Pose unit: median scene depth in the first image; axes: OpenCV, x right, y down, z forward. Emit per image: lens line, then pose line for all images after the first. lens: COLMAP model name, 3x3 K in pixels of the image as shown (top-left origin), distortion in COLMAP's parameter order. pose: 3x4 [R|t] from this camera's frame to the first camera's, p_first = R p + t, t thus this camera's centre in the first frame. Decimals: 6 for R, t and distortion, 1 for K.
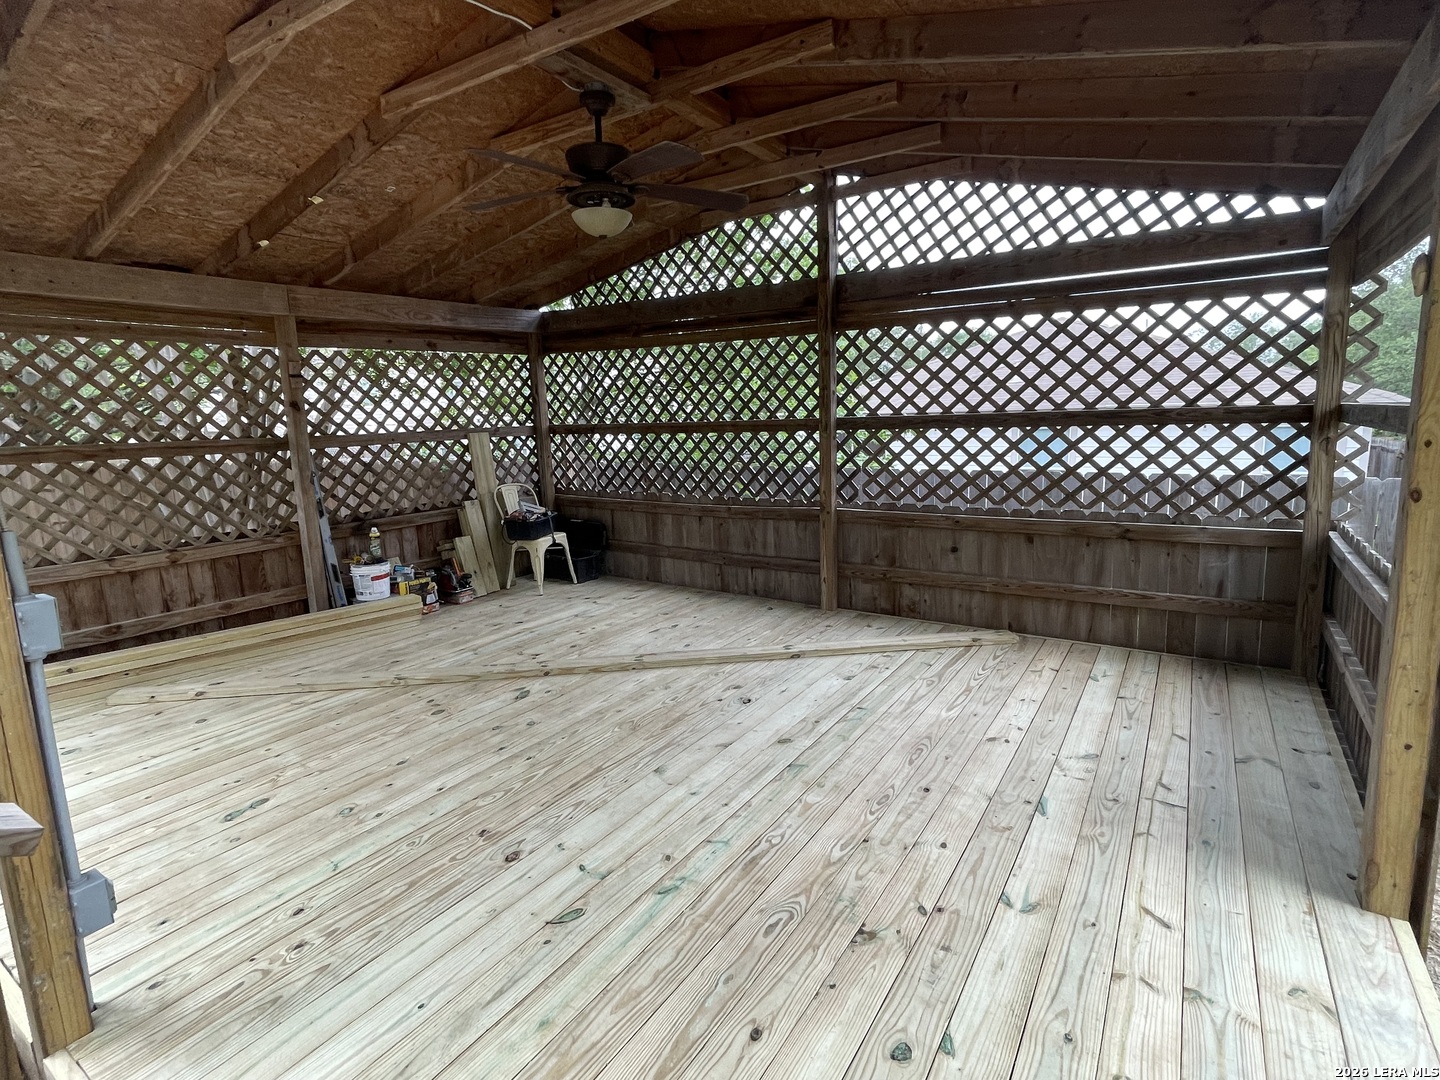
lens RADIAL K [[719.8, 0, 714.5], [0, 719.8, 546.0], [0, 0, 1]] dist [-0.005341, -0.003100]
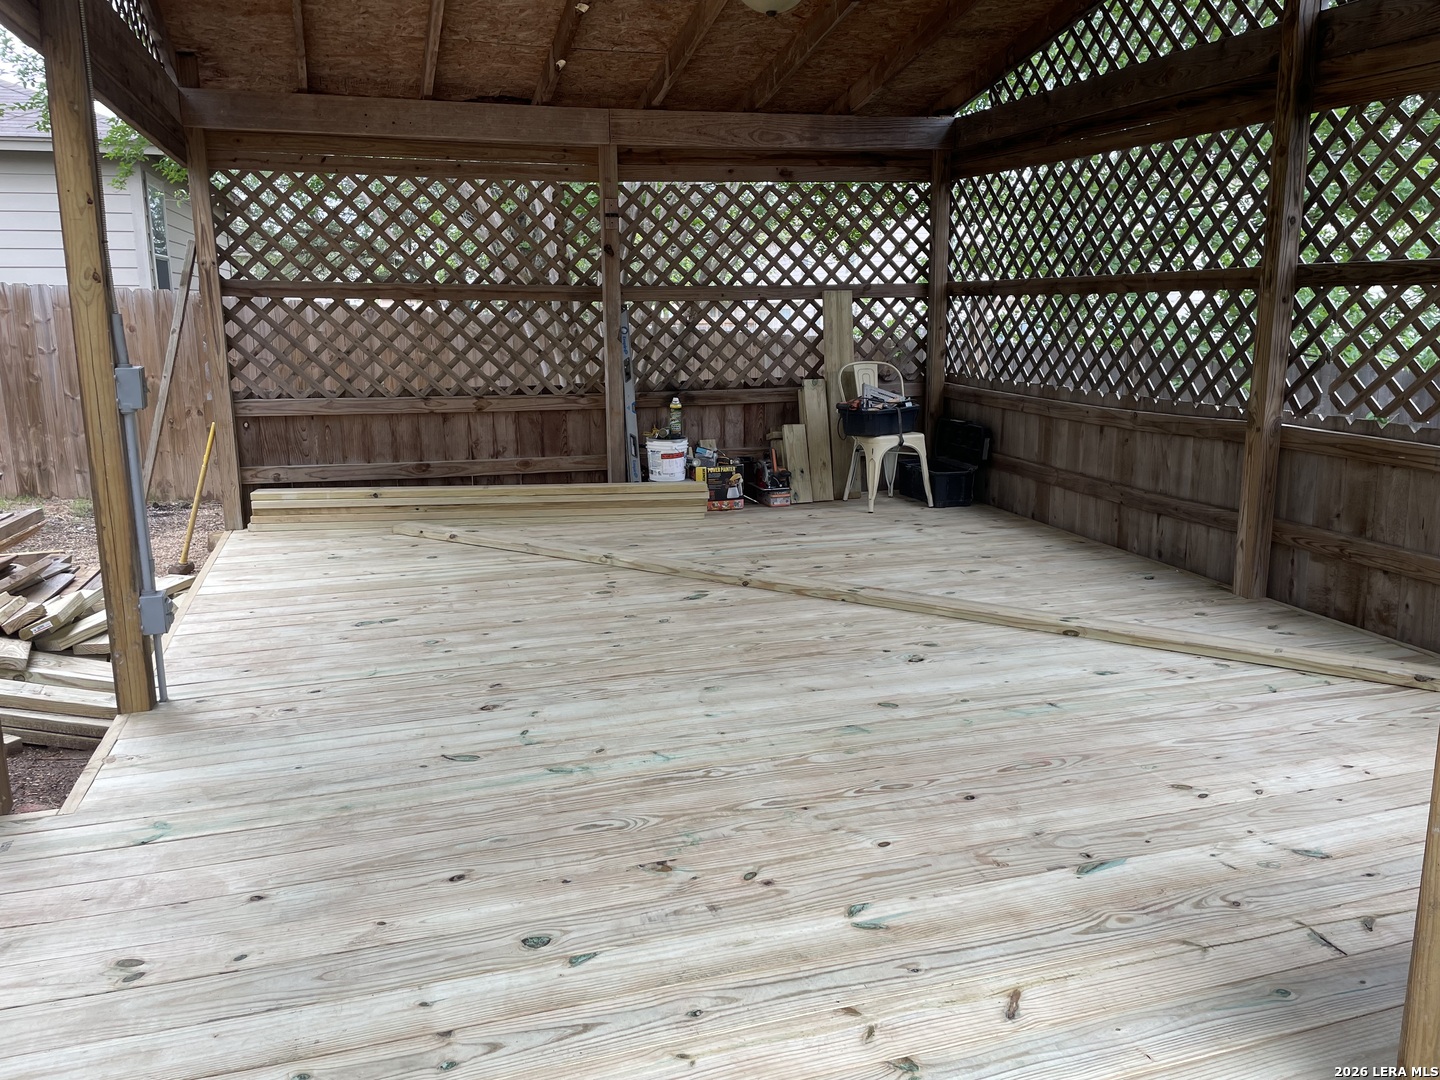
lens RADIAL K [[1082.7, 0, 712.2], [0, 1082.7, 544.8], [0, 0, 1]] dist [0.070527, -0.078766]
pose [[0.775270, 0.160640, -0.610861, 0.429750], [-0.131208, 0.986980, 0.093026, 0.024785], [0.617851, 0.008029, 0.786254, 0.024502]]
